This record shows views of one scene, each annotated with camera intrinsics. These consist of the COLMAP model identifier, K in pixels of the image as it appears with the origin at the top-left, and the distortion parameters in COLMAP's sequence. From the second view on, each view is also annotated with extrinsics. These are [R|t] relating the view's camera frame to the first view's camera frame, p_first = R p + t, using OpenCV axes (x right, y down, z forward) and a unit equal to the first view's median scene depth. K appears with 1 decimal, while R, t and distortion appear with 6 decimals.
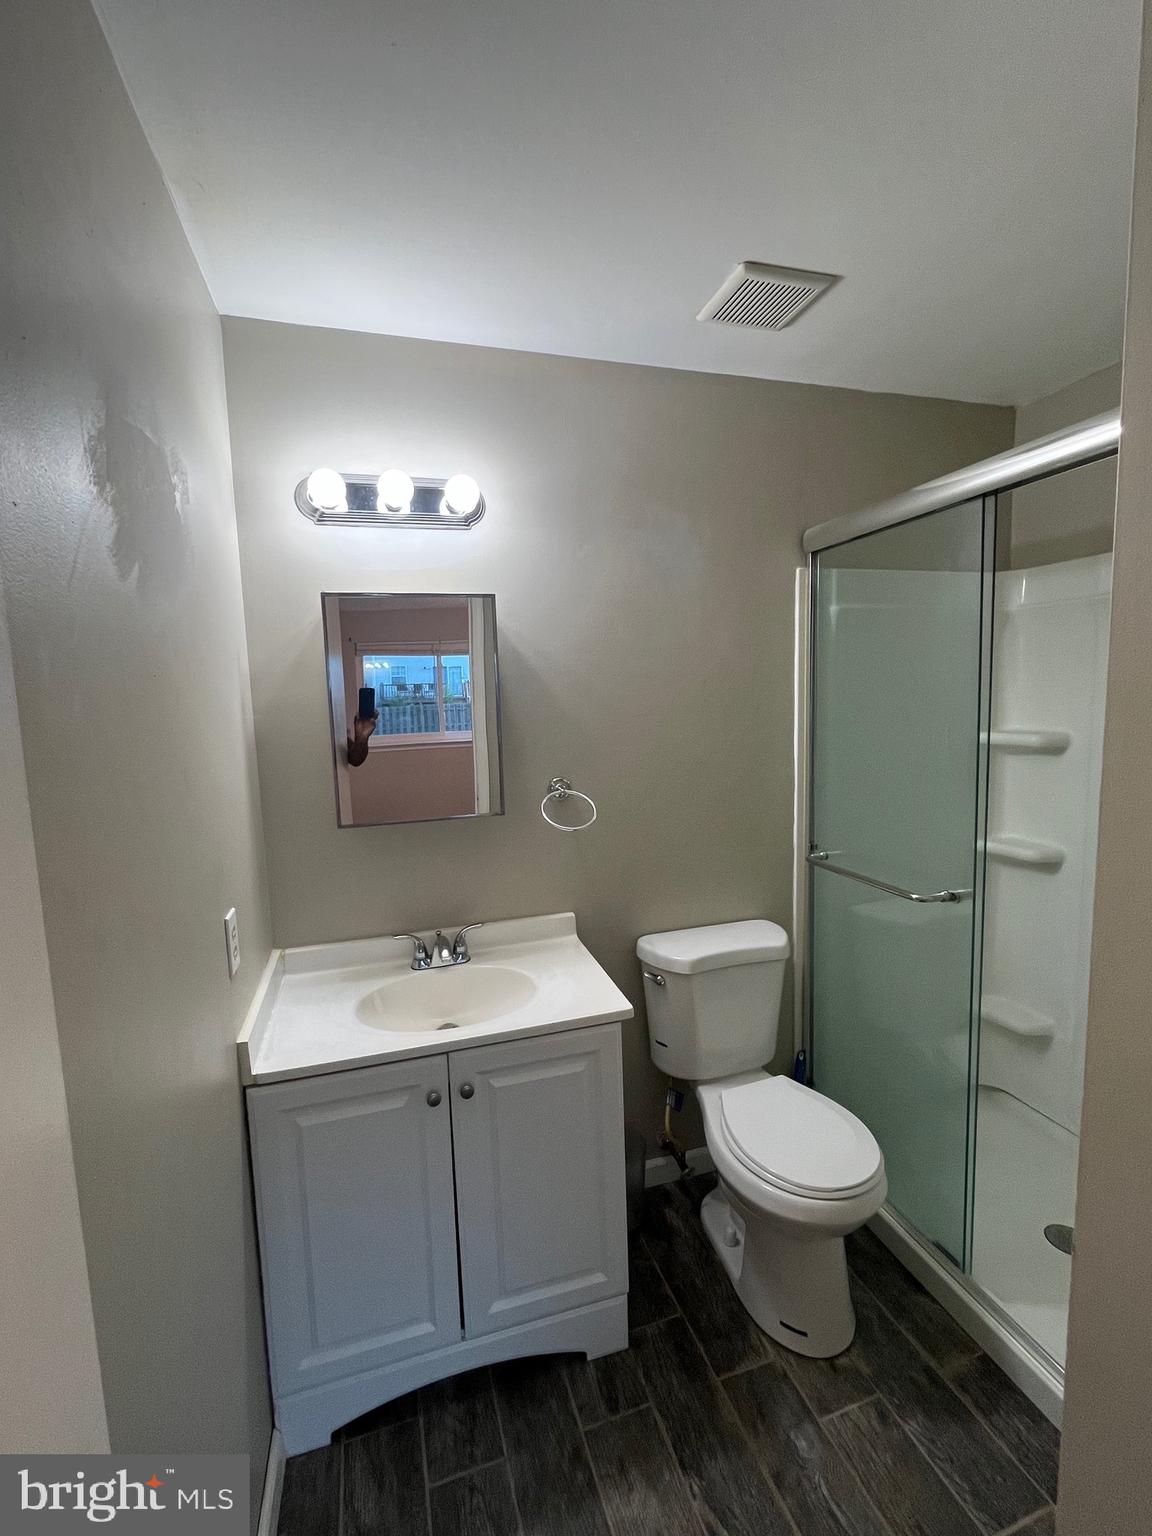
lens RADIAL K [[675.3, 0, 572.1], [0, 675.3, 768.7], [0, 0, 1]] dist [-0.003211, 0.000227]
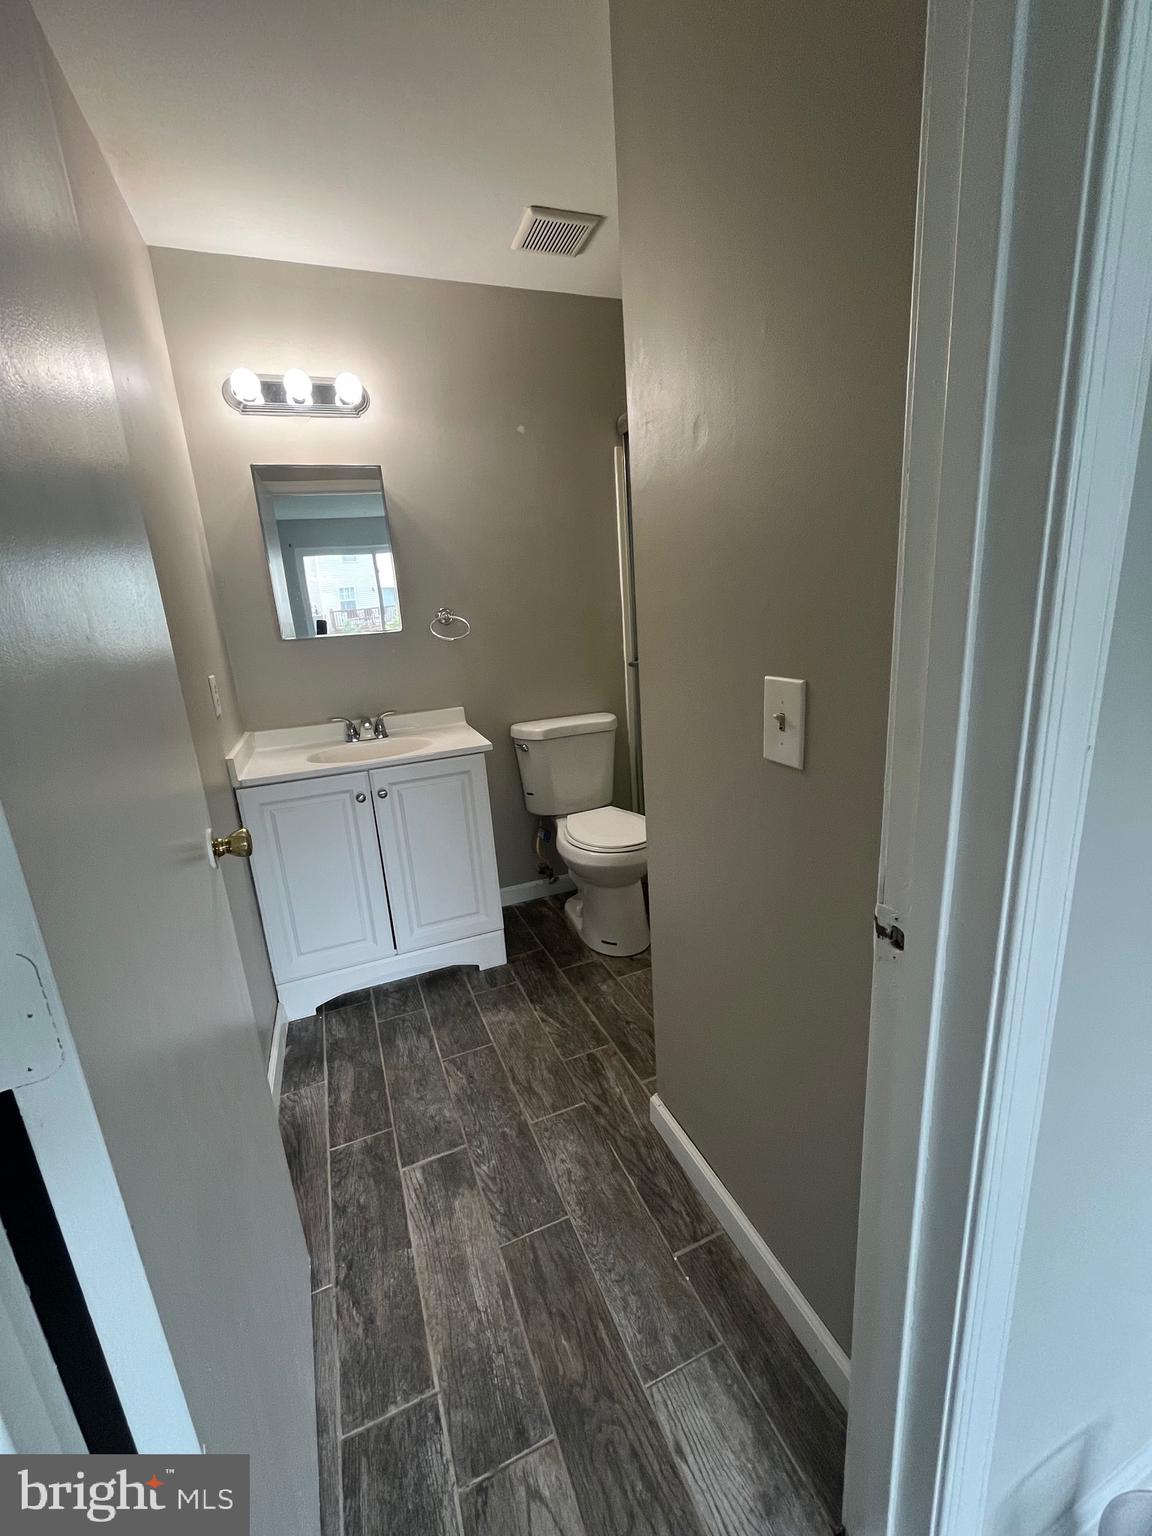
lens RADIAL K [[624.4, 0, 572.8], [0, 624.4, 765.2], [0, 0, 1]] dist [-0.000619, -0.000082]
pose [[0.995633, -0.058687, 0.072603, 0.163978], [0.048849, 0.990237, 0.130552, 0.222215], [-0.079556, -0.126435, 0.988780, -0.412226]]
